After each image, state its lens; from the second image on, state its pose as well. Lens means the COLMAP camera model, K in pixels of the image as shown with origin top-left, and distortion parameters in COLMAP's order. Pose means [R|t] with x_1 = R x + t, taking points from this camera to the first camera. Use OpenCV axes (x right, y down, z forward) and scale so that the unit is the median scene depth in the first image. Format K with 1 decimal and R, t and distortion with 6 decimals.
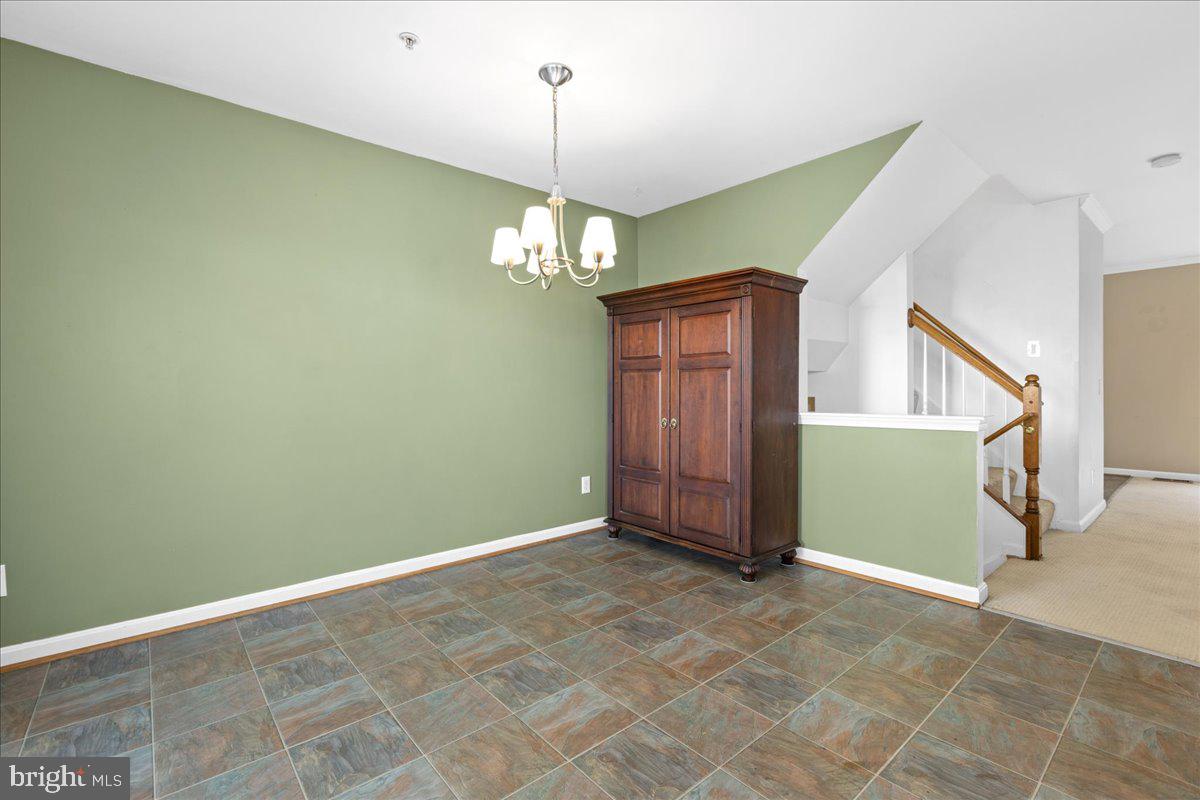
lens RADIAL K [[530.2, 0, 602.1], [0, 530.2, 394.3], [0, 0, 1]] dist [-0.000429, -0.000098]
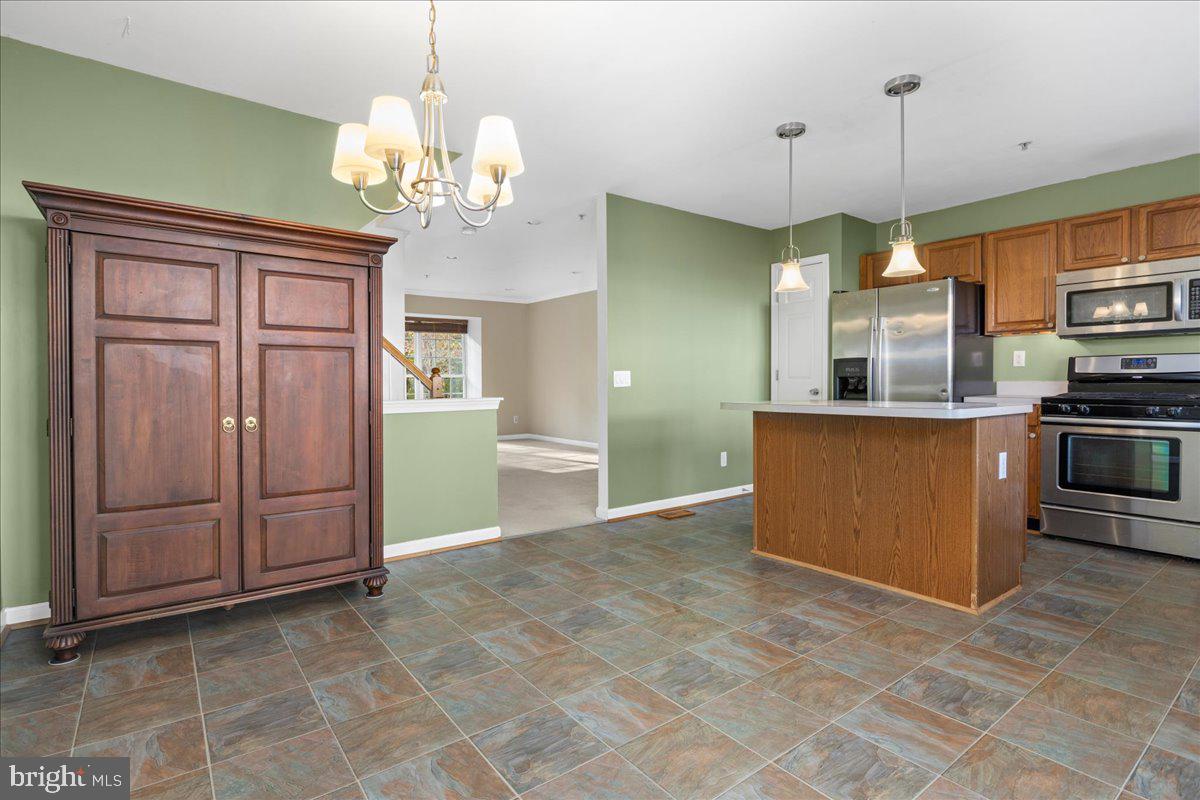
lens RADIAL K [[584.4, 0, 596.8], [0, 584.4, 392.2], [0, 0, 1]] dist [-0.006017, -0.000790]
pose [[0.063498, -0.011366, 0.997917, -0.724577], [0.011731, 0.999875, 0.010642, 0.014063], [-0.997913, 0.011031, 0.063623, 0.636783]]
